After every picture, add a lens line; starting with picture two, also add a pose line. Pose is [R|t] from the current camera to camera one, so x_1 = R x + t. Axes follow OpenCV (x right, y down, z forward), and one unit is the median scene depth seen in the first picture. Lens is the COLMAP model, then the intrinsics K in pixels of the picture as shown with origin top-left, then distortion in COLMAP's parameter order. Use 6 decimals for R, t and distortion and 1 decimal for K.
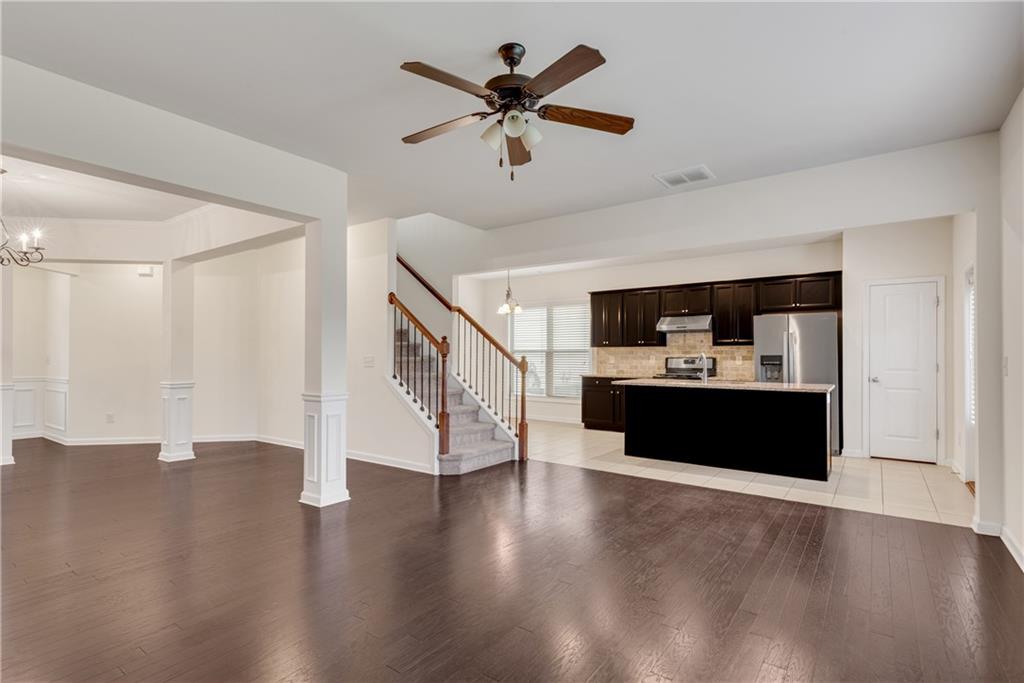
lens RADIAL K [[438.4, 0, 512.0], [0, 438.4, 341.5], [0, 0, 1]] dist [0.000452, 0.000012]
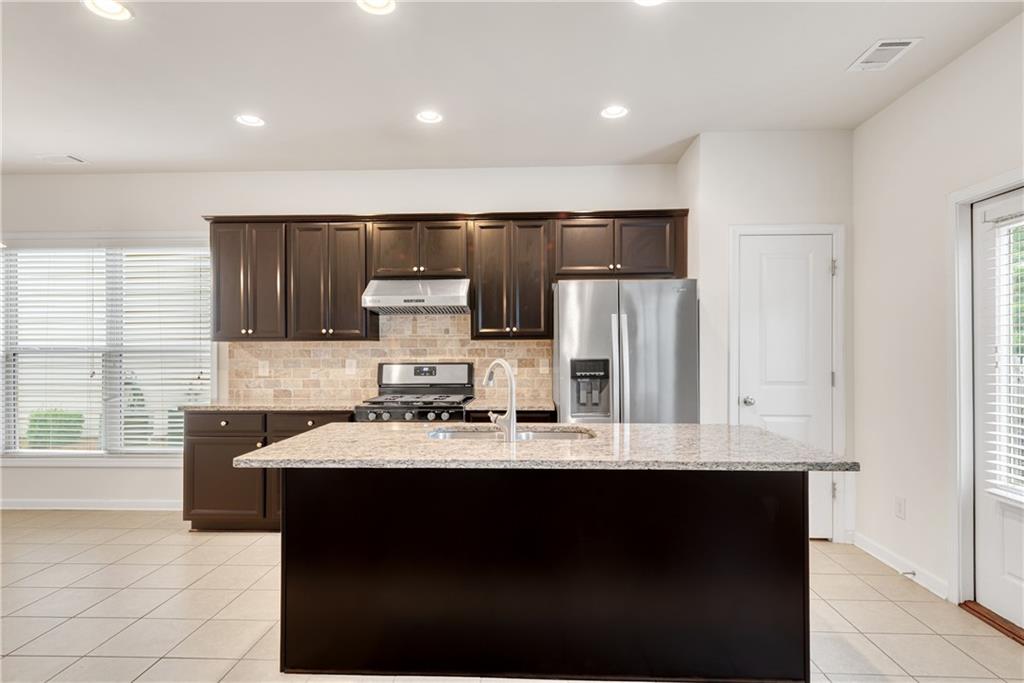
lens RADIAL K [[523.5, 0, 510.3], [0, 523.5, 350.1], [0, 0, 1]] dist [-0.001341, -0.000030]
pose [[0.808137, -0.008375, 0.588936, 0.127935], [-0.010883, 0.999516, 0.029146, 0.003303], [-0.588895, -0.029963, 0.807654, 0.451166]]
